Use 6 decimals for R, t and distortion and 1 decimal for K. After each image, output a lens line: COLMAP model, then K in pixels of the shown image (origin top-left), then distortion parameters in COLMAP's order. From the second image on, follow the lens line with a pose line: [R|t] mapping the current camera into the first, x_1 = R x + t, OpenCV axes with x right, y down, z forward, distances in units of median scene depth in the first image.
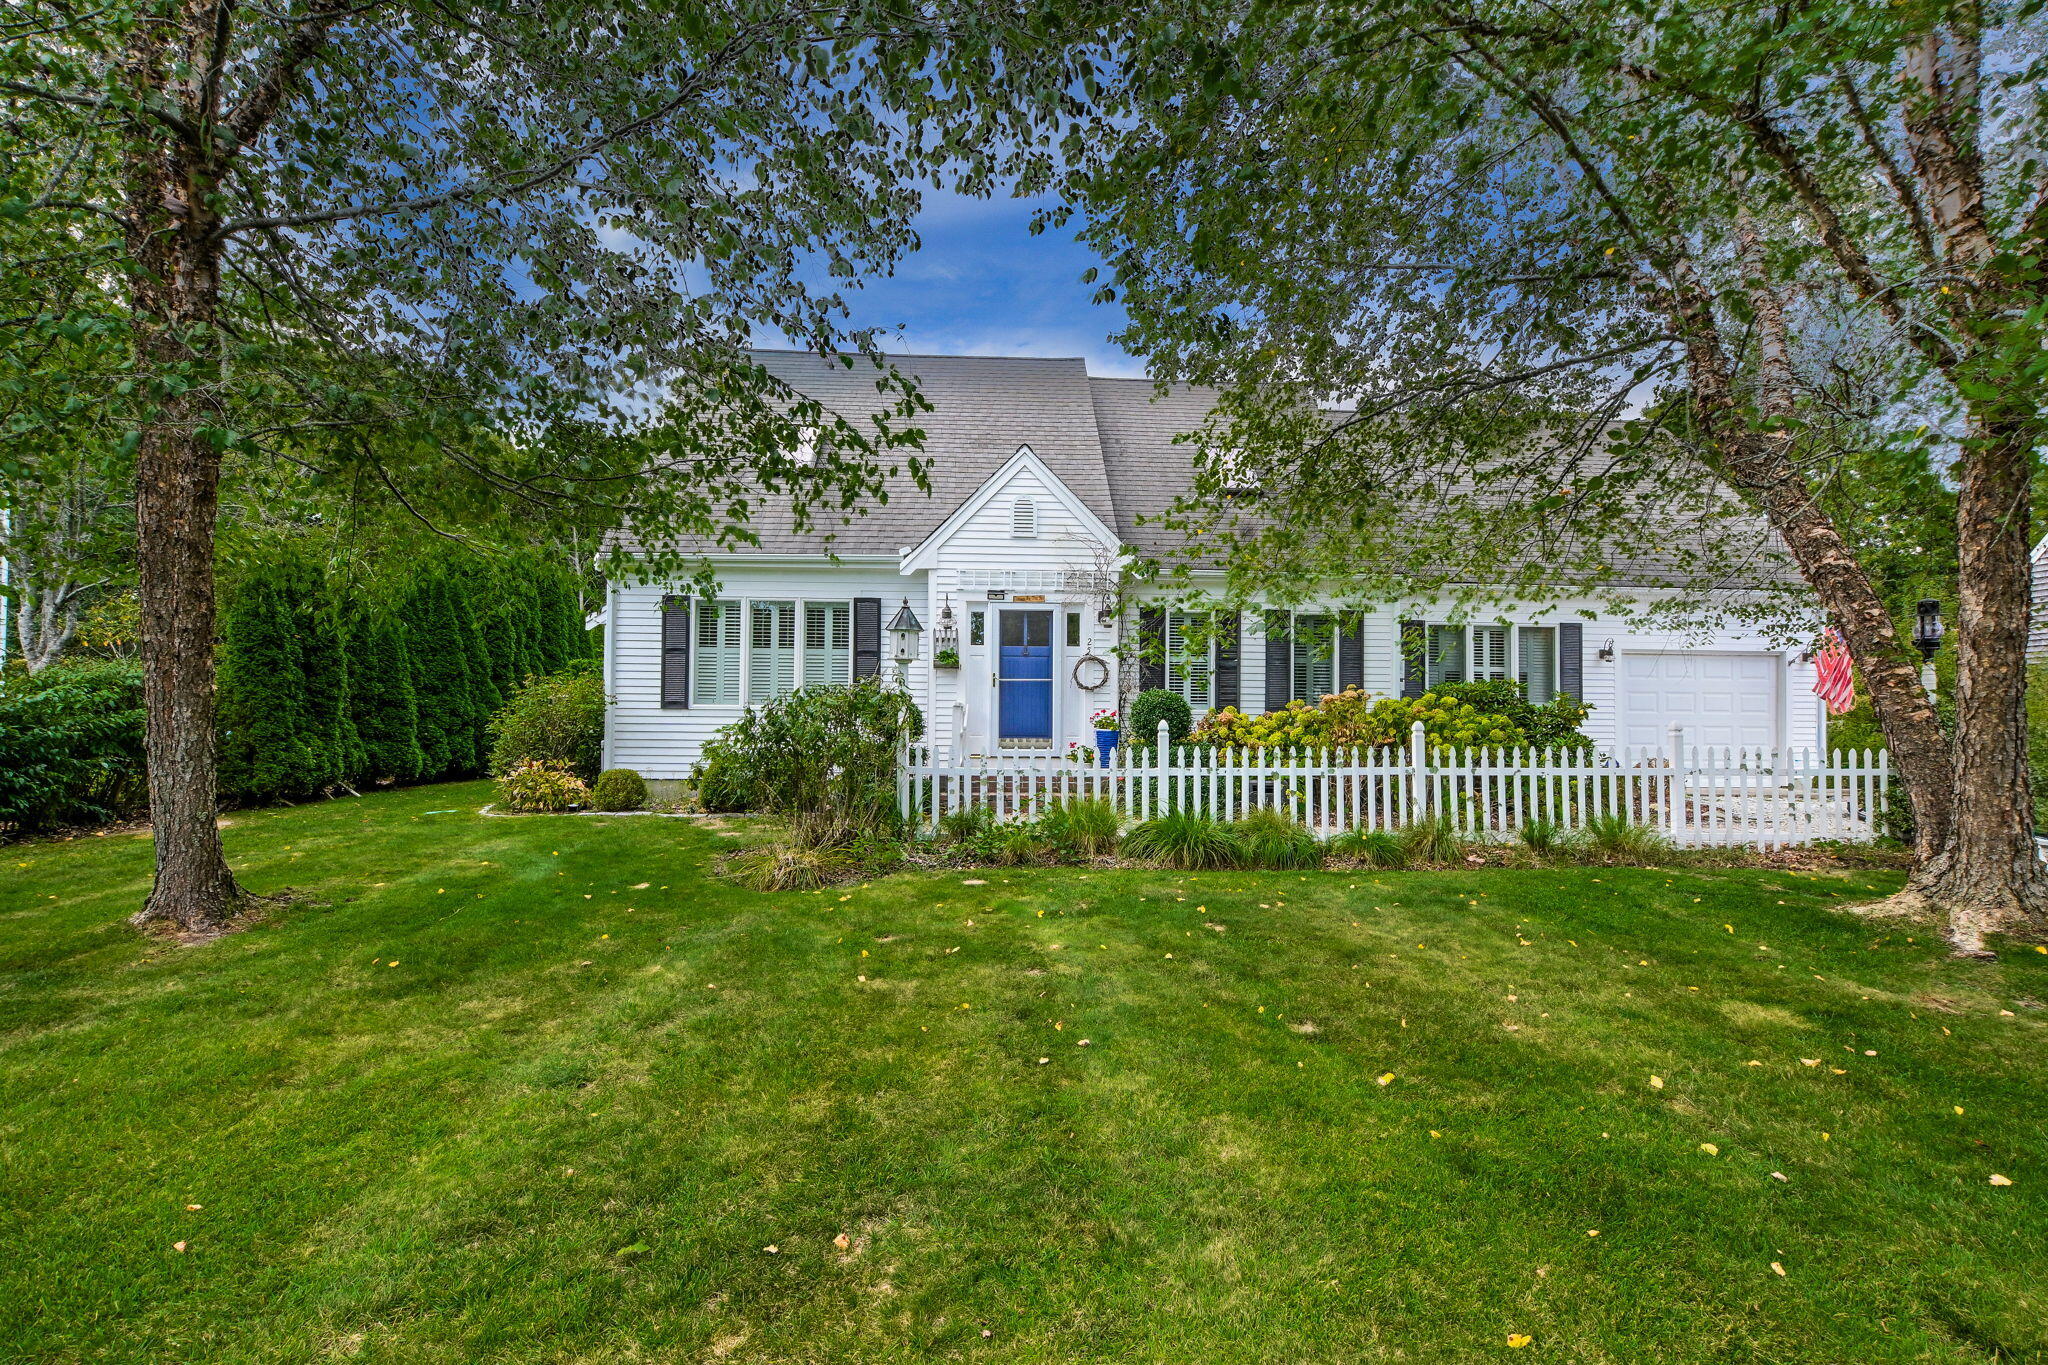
lens RADIAL K [[907.9, 0, 1017.4], [0, 907.9, 691.4], [0, 0, 1]] dist [-0.024912, 0.000785]
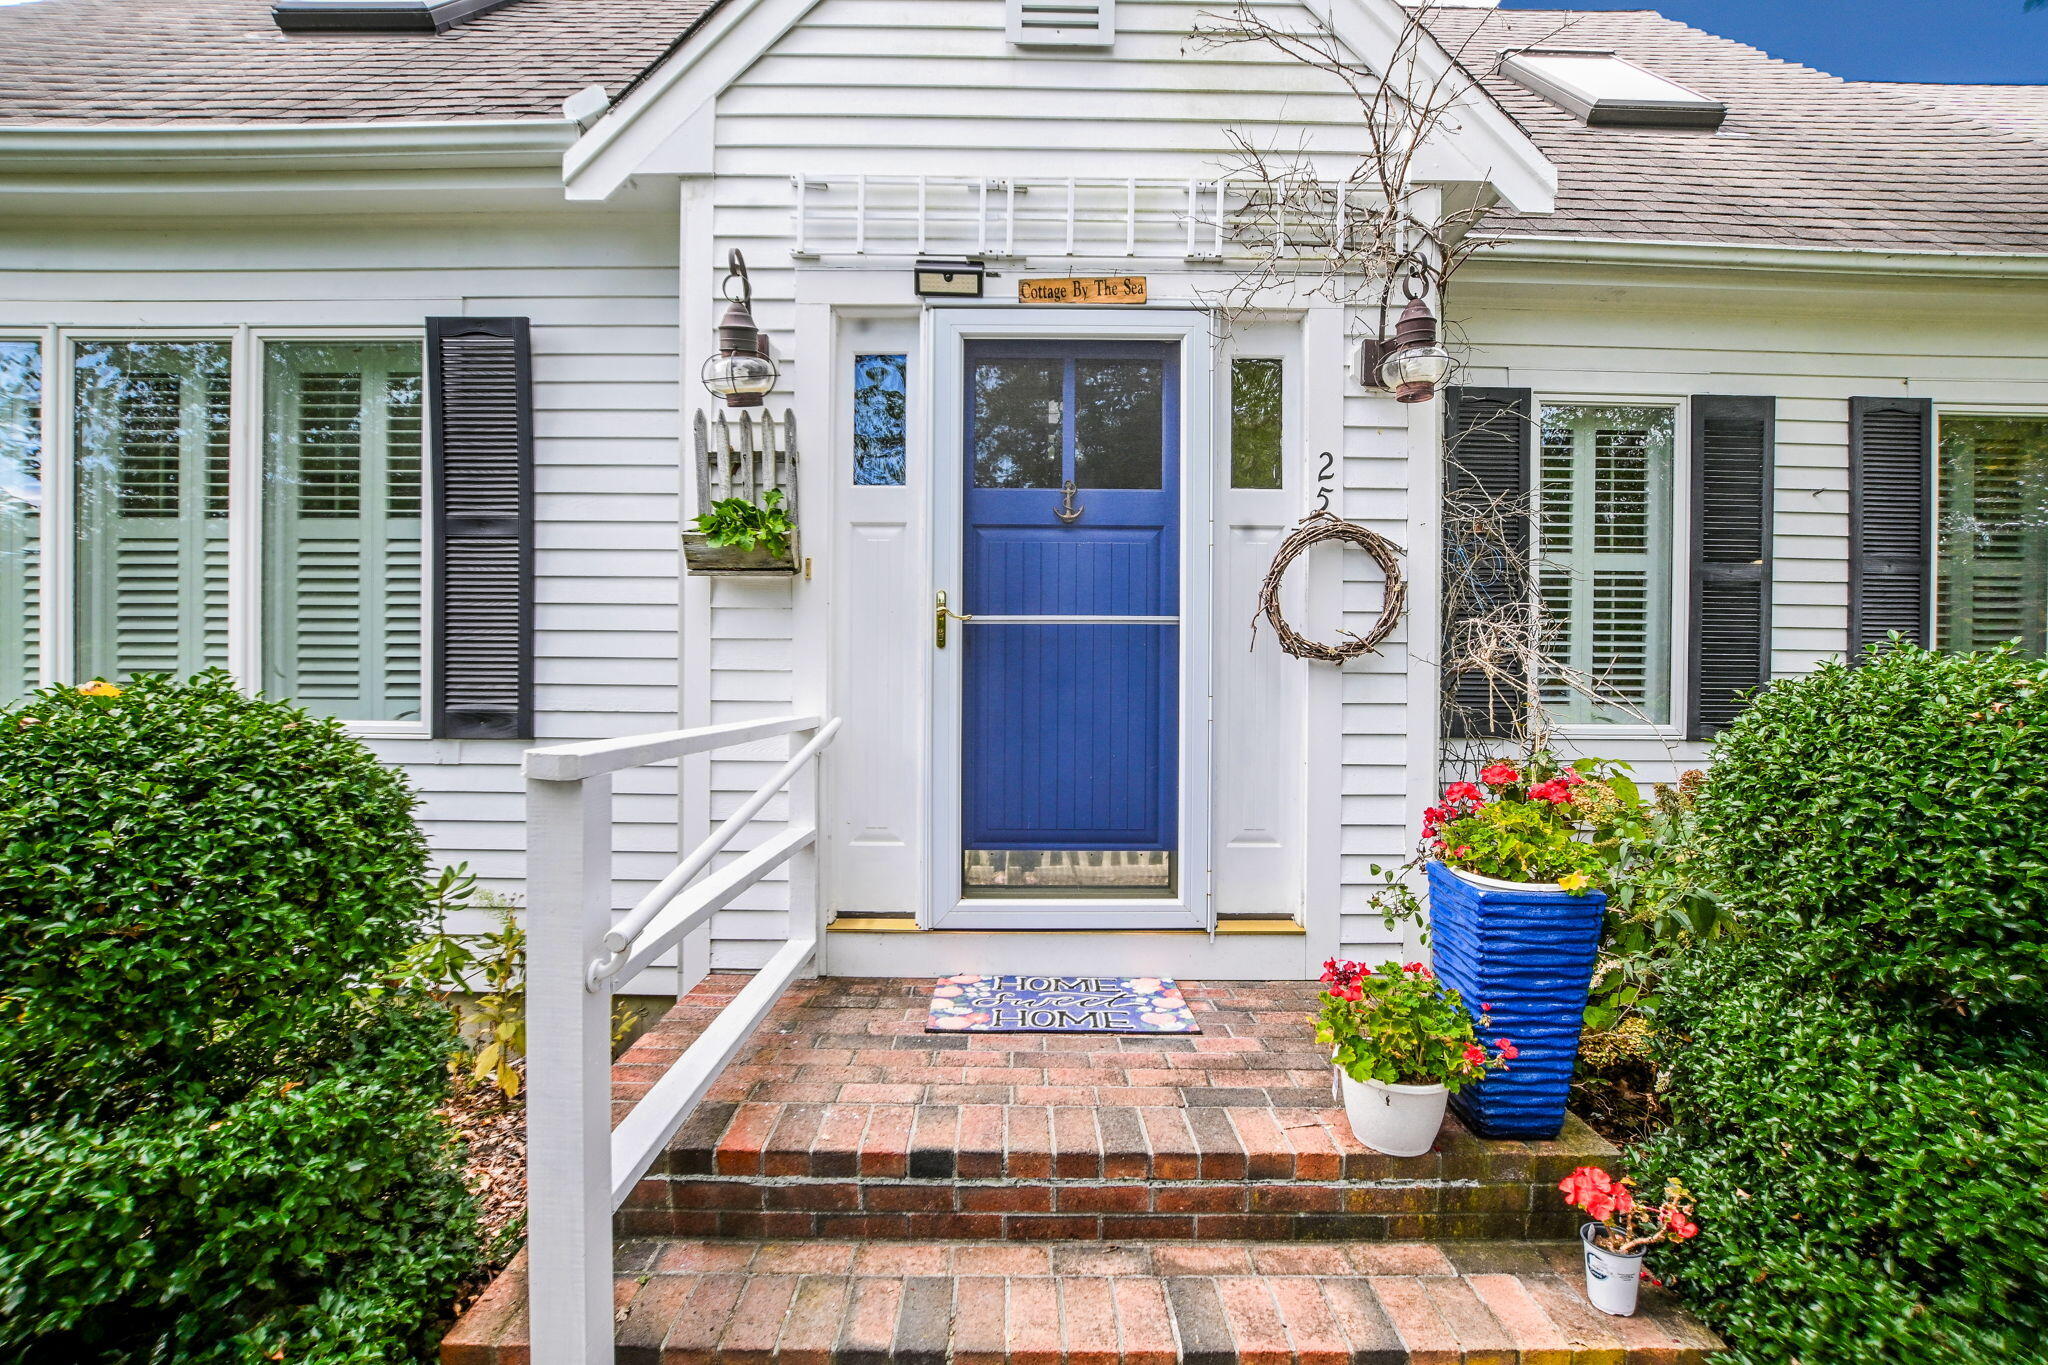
lens RADIAL K [[907.9, 0, 1017.4], [0, 907.9, 691.4], [0, 0, 1]] dist [-0.024912, 0.000785]
pose [[0.999607, -0.002012, -0.027954, 0.001433], [0.002636, 0.999748, 0.022292, 0.001562], [0.027902, -0.022357, 0.999361, 0.747169]]
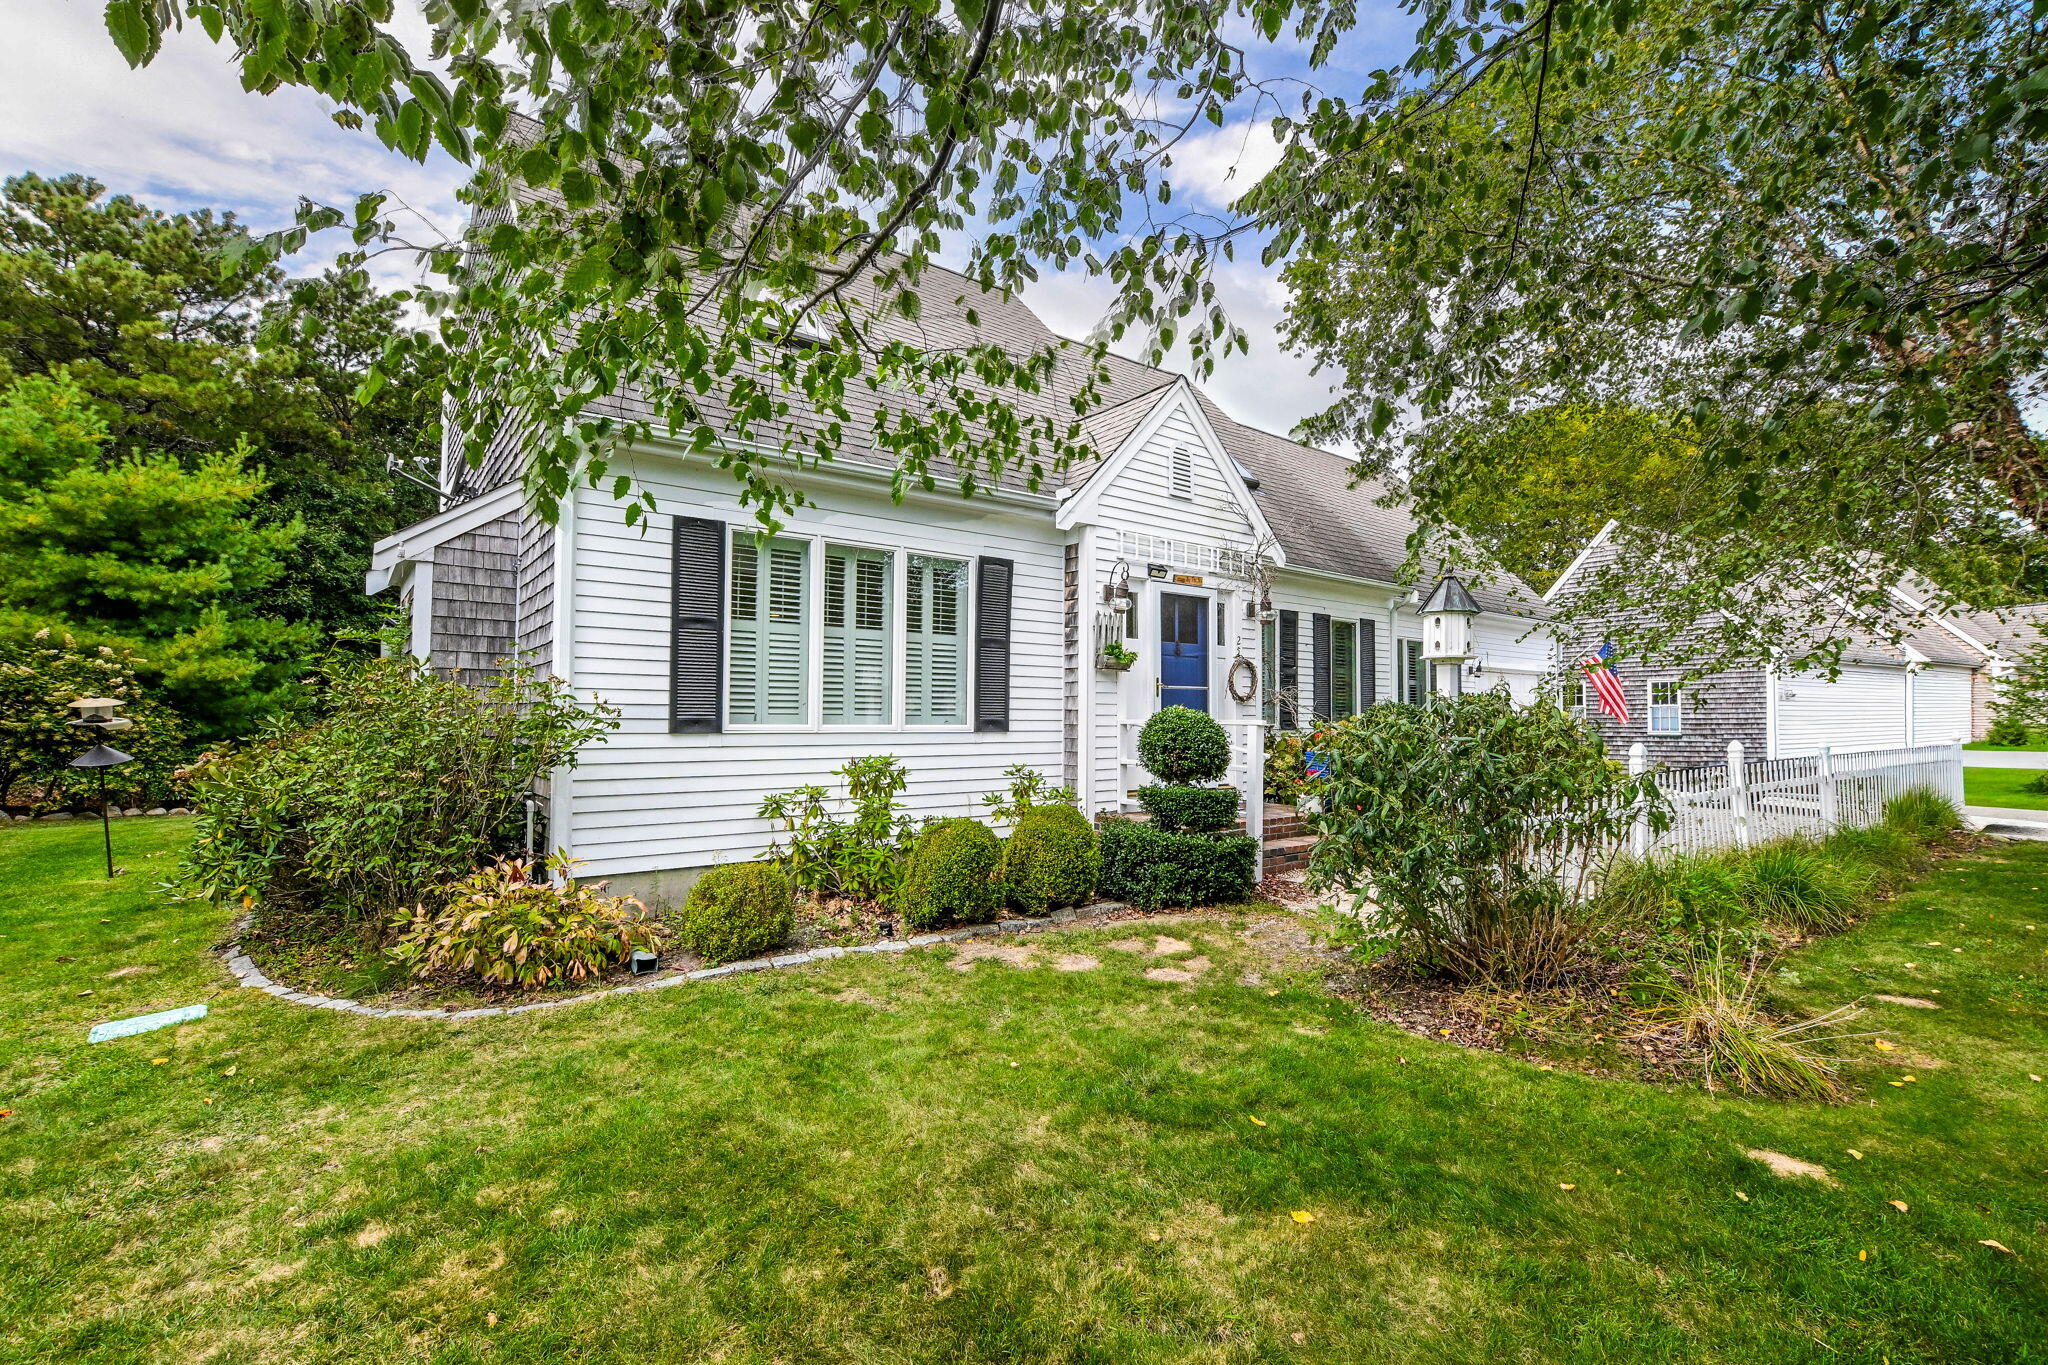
lens RADIAL K [[907.9, 0, 1017.4], [0, 907.9, 691.4], [0, 0, 1]] dist [-0.024912, 0.000785]
pose [[0.817281, 0.011573, 0.576123, -0.534390], [-0.006034, 0.999915, -0.011526, 0.000056], [-0.576207, 0.005944, 0.817282, 0.464479]]
